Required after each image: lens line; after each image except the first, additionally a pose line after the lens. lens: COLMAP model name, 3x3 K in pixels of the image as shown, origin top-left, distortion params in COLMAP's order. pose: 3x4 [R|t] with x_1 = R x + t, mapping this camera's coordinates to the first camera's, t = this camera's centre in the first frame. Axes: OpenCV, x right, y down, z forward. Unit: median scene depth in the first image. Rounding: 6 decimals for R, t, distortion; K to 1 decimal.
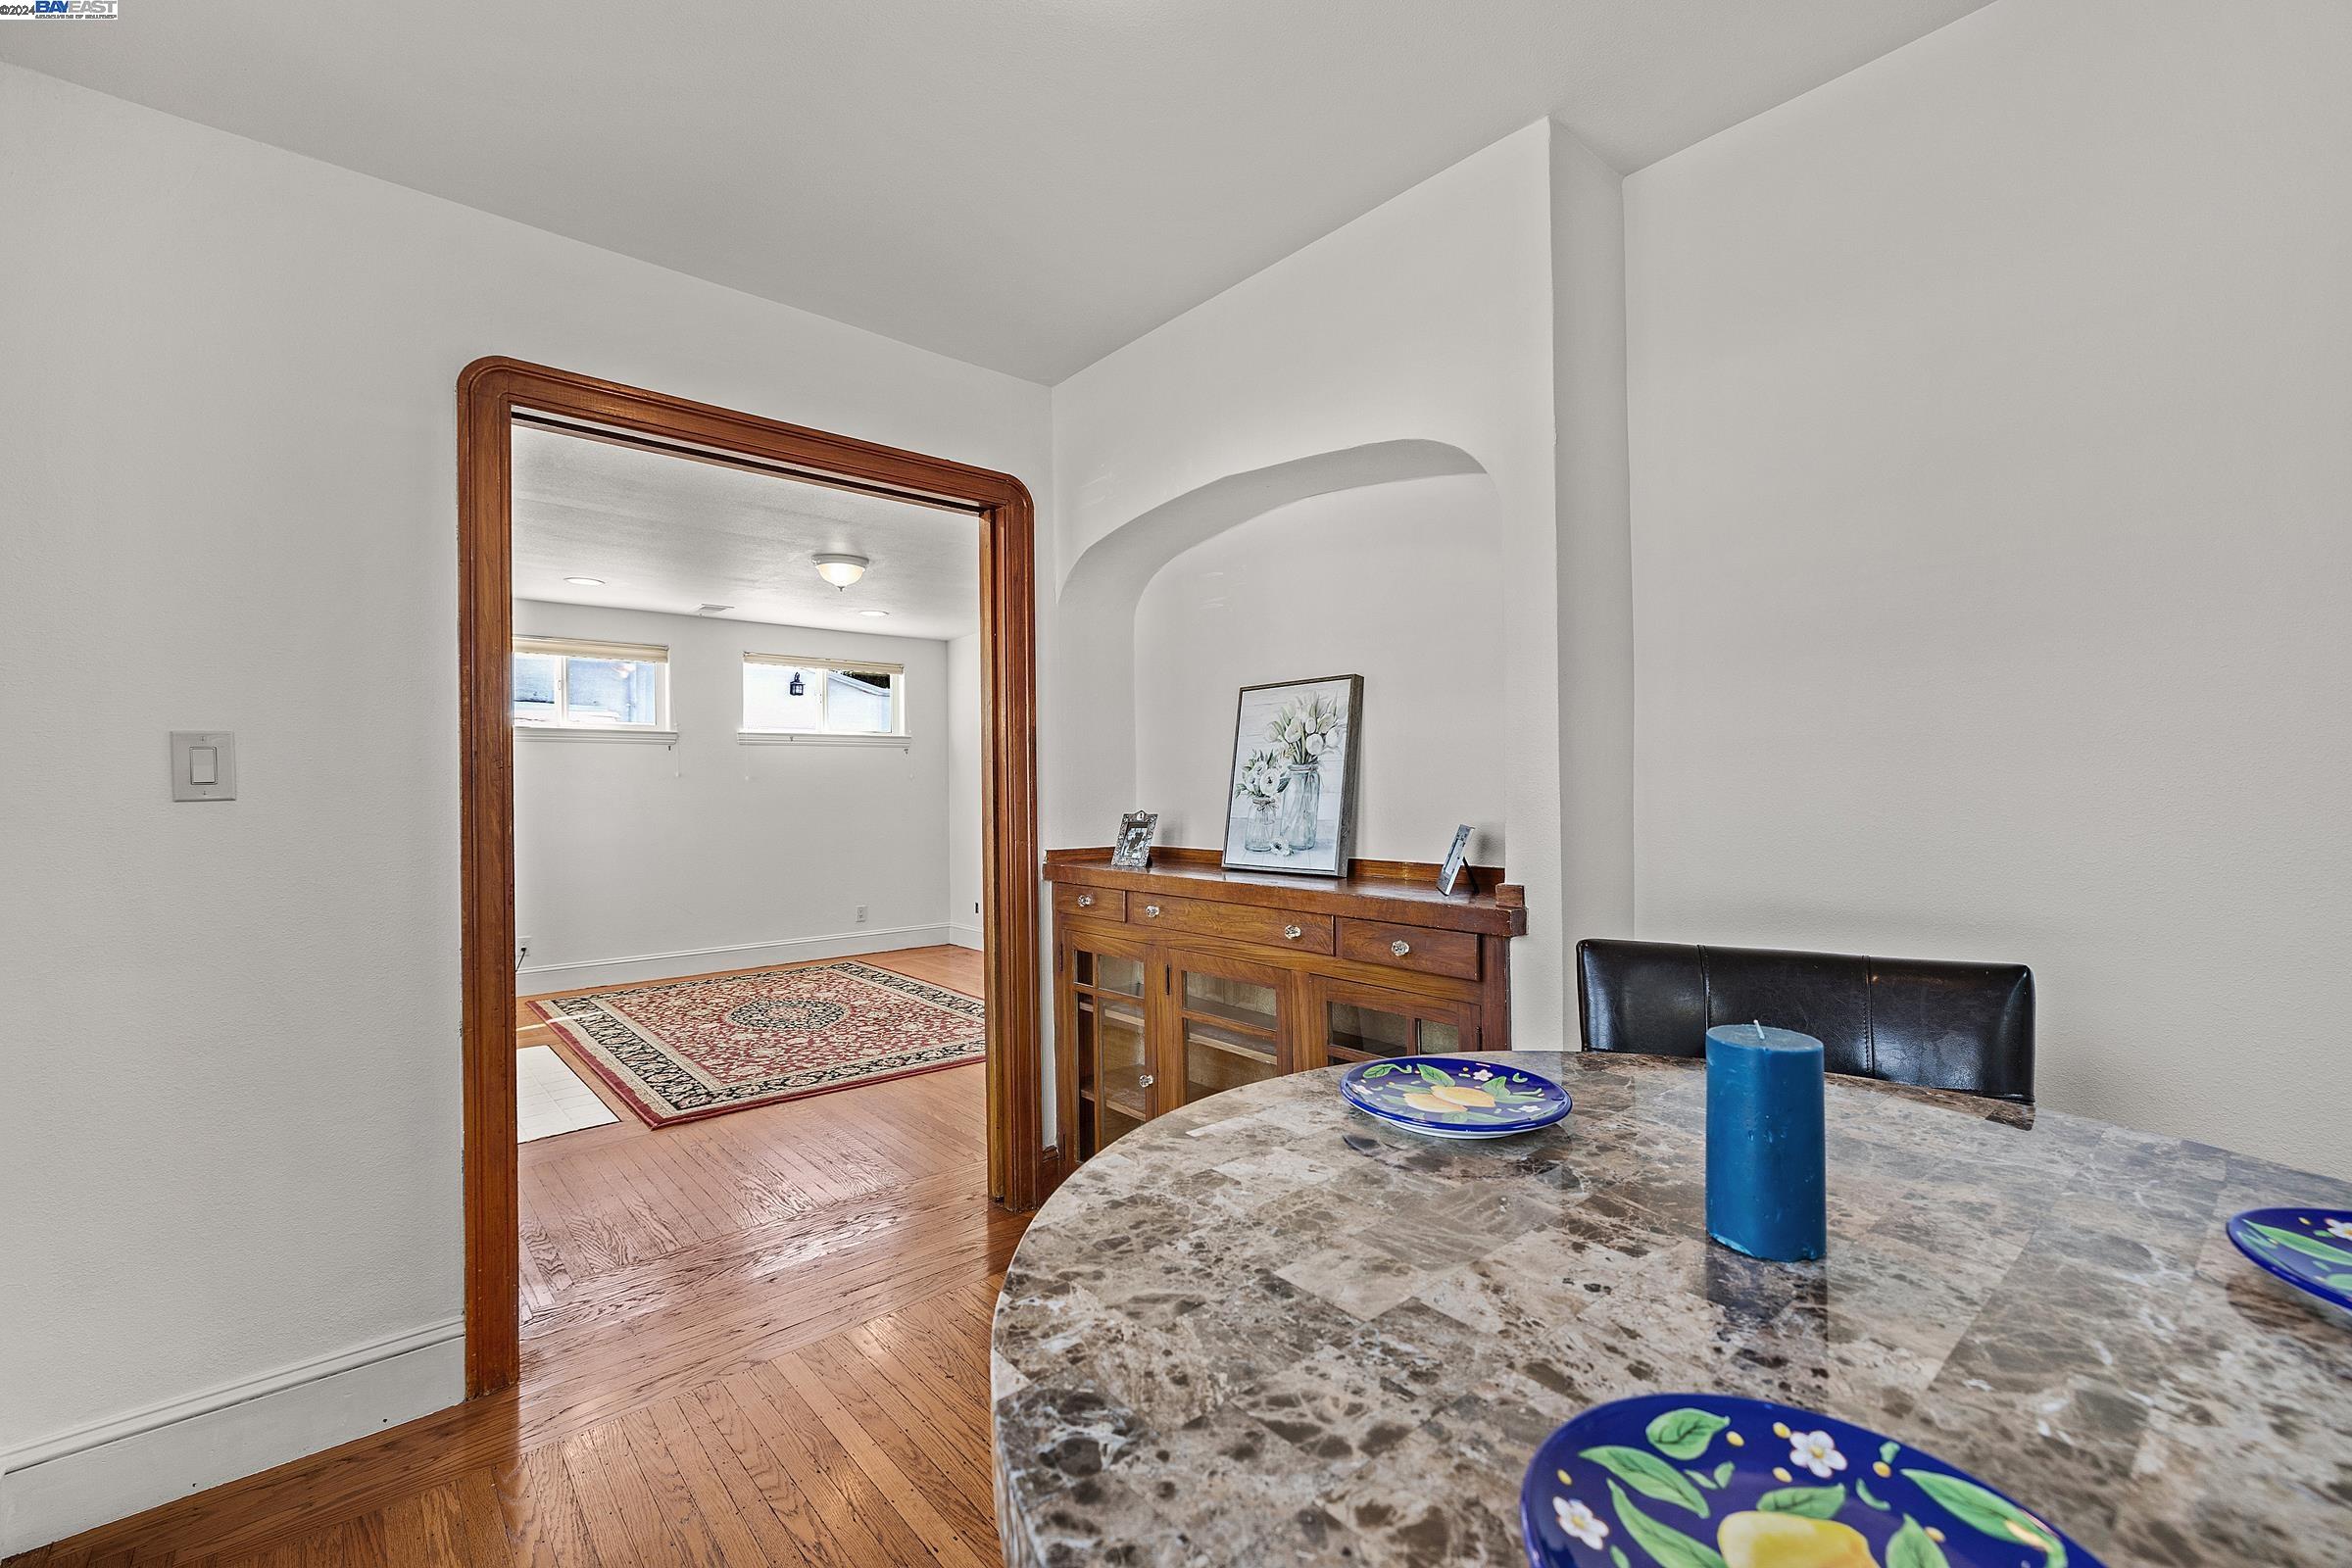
lens RADIAL K [[984.6, 0, 1169.7], [0, 984.6, 774.7], [0, 0, 1]] dist [-0.001133, 0.000578]
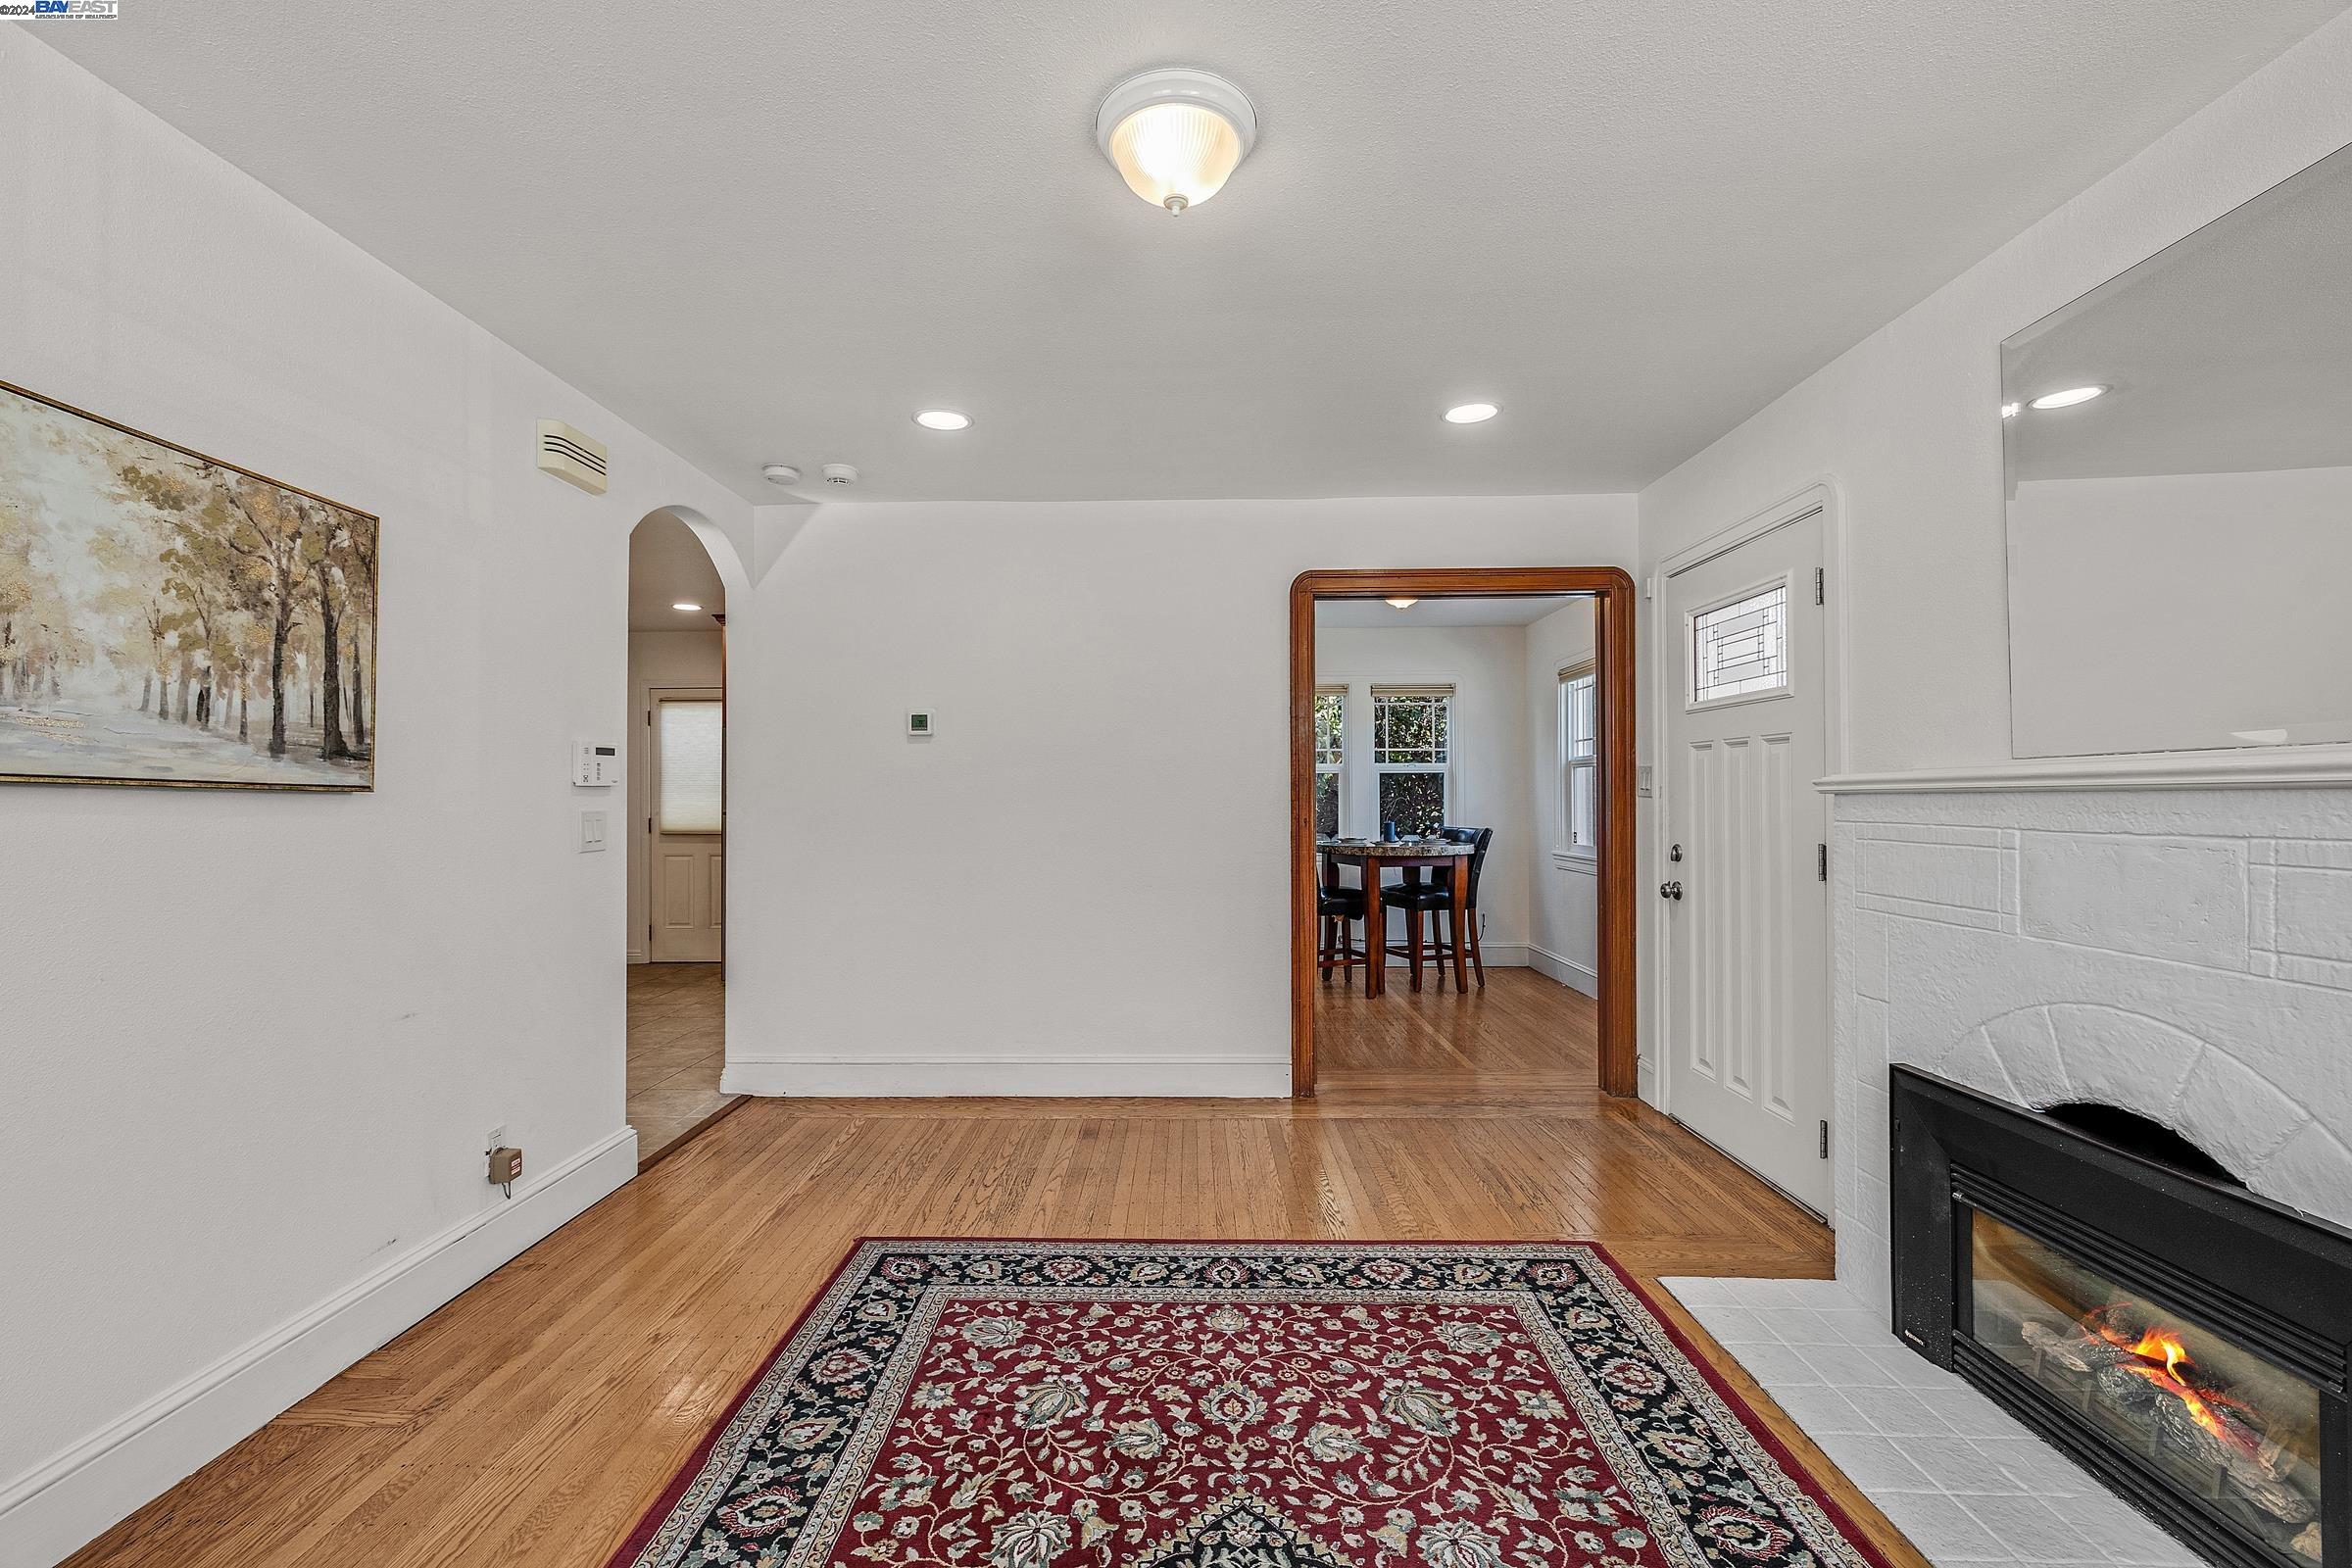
lens RADIAL K [[984.6, 0, 1169.4], [0, 984.6, 788.5], [0, 0, 1]] dist [-0.001133, 0.000578]
pose [[-0.740521, 0.020411, 0.671723, -0.739846], [0.004011, 0.999655, -0.025953, 0.031494], [-0.672021, -0.016524, -0.740348, 1.658813]]
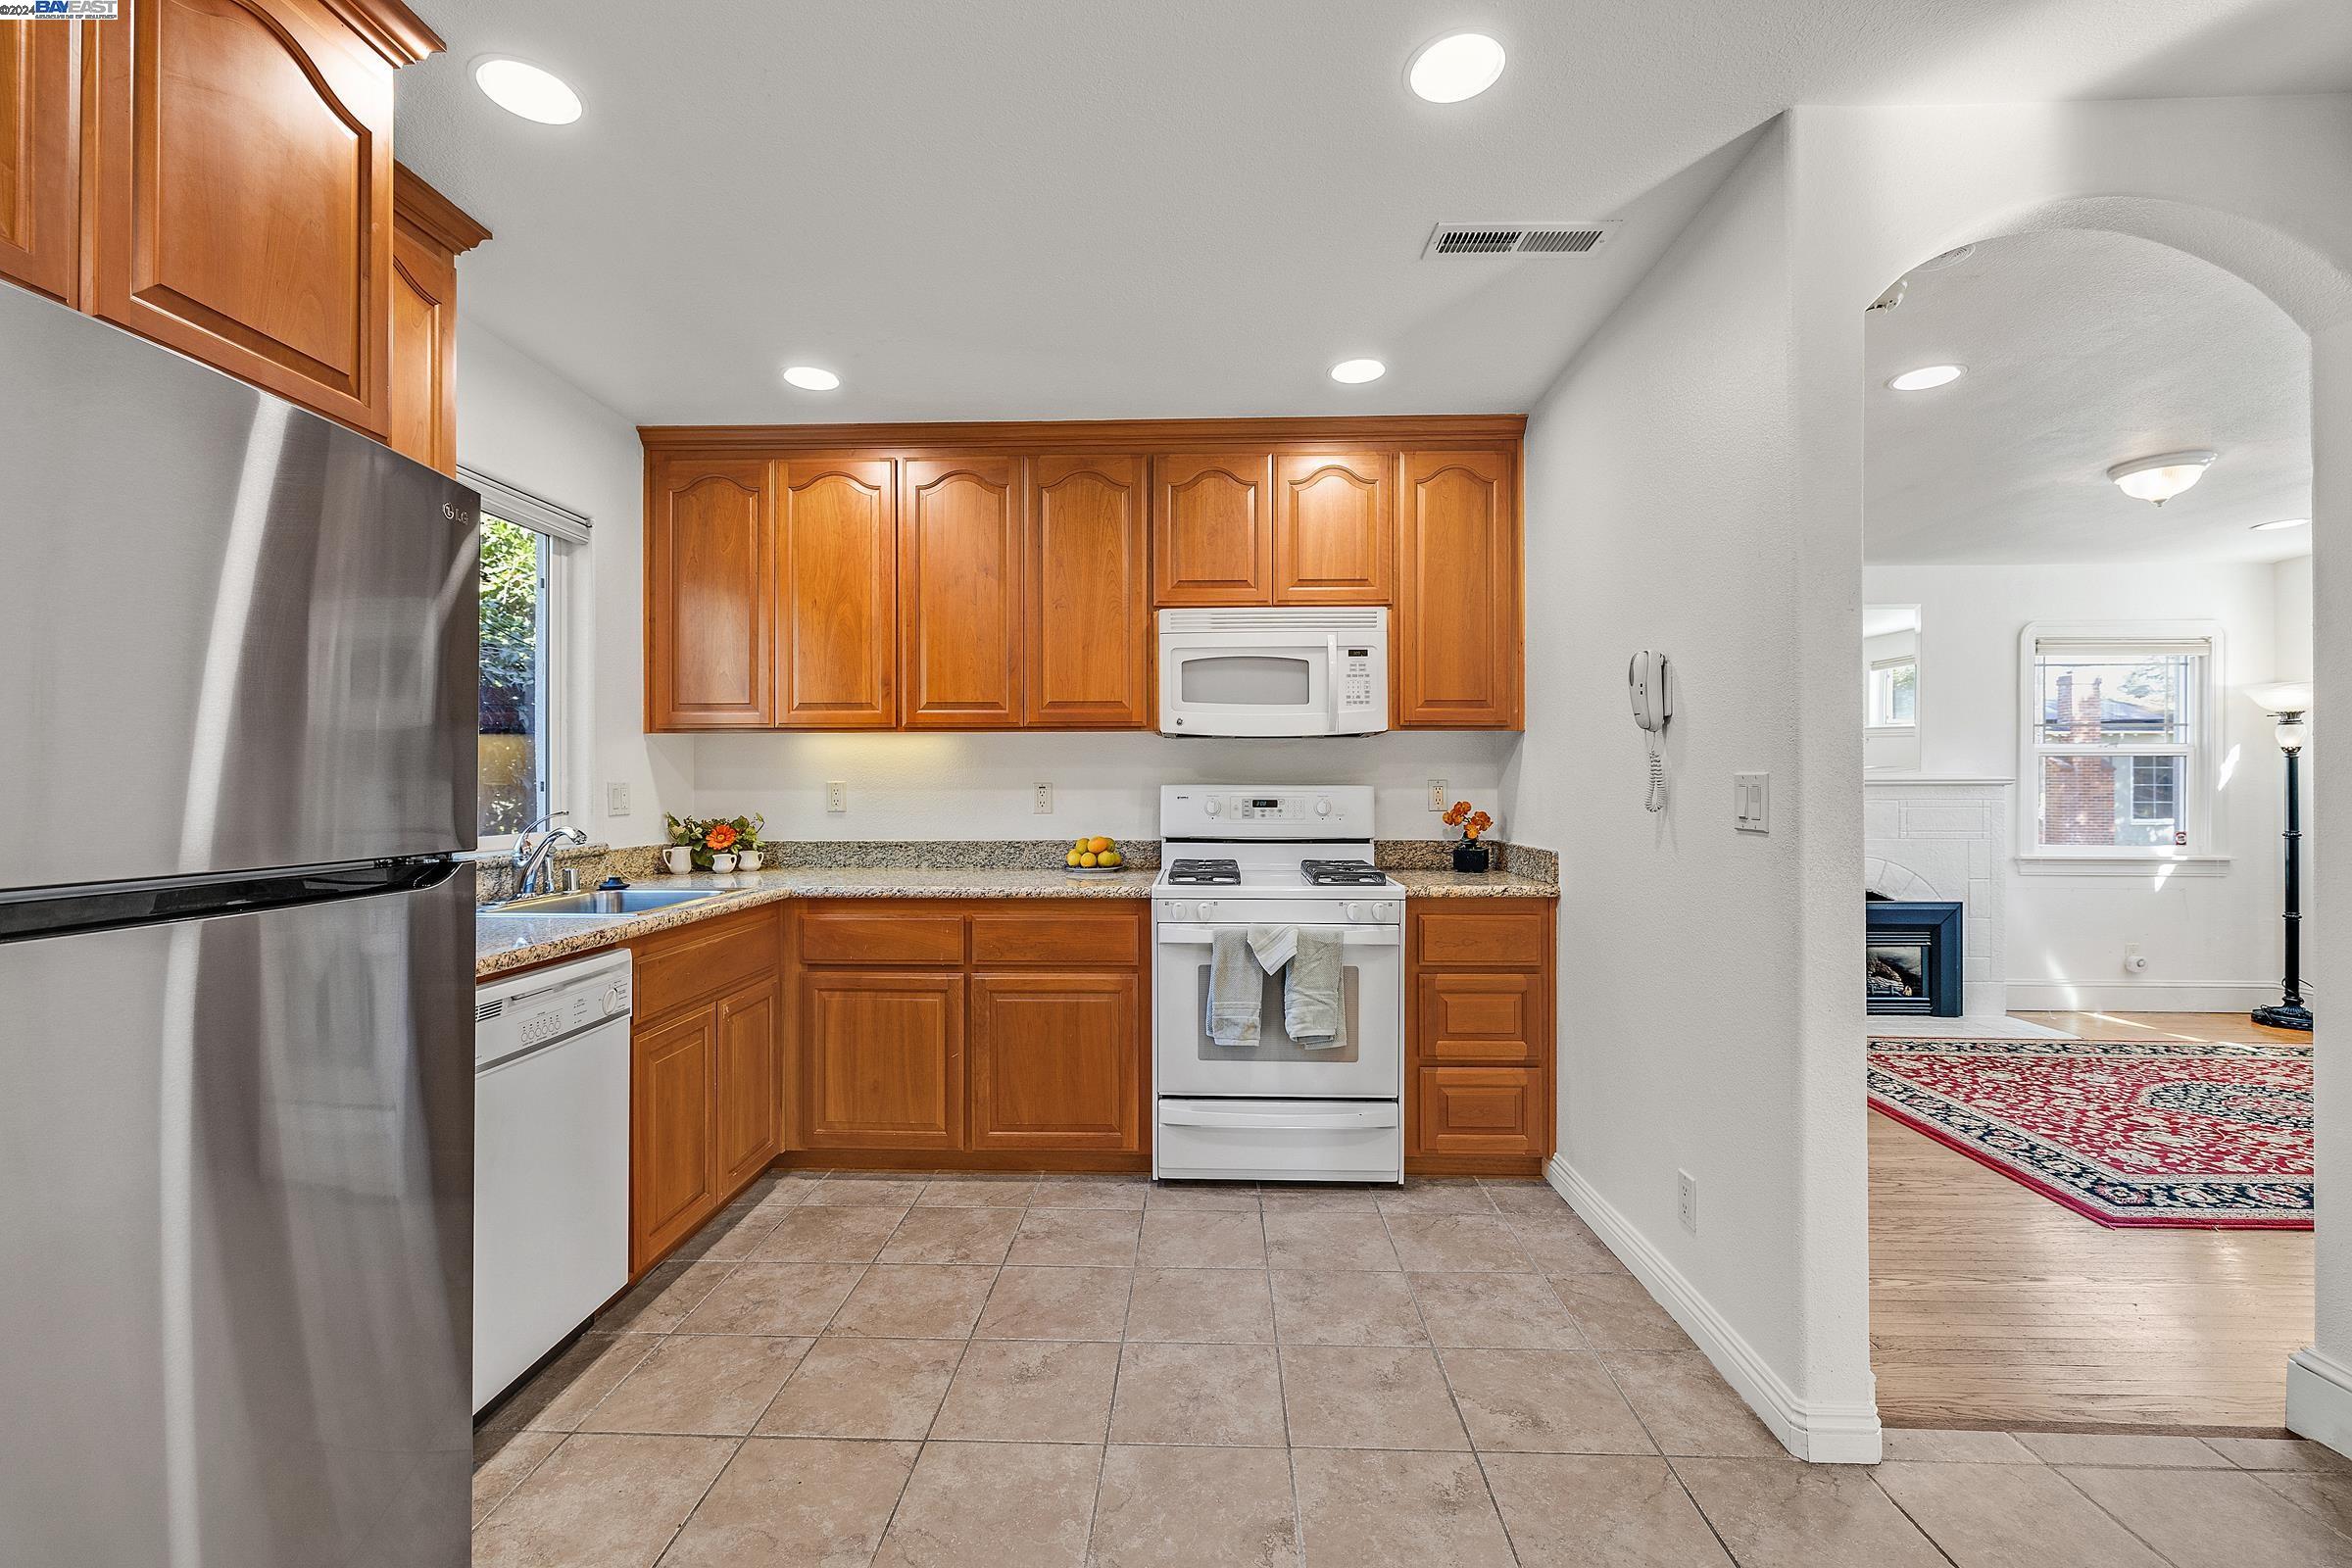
lens RADIAL K [[984.6, 0, 1172.6], [0, 984.6, 786.8], [0, 0, 1]] dist [-0.001133, 0.000578]
pose [[-0.680106, 0.013408, -0.732991, 0.903655], [0.017392, 0.999846, 0.002152, 0.003848], [0.732907, -0.011285, -0.680235, 1.266828]]
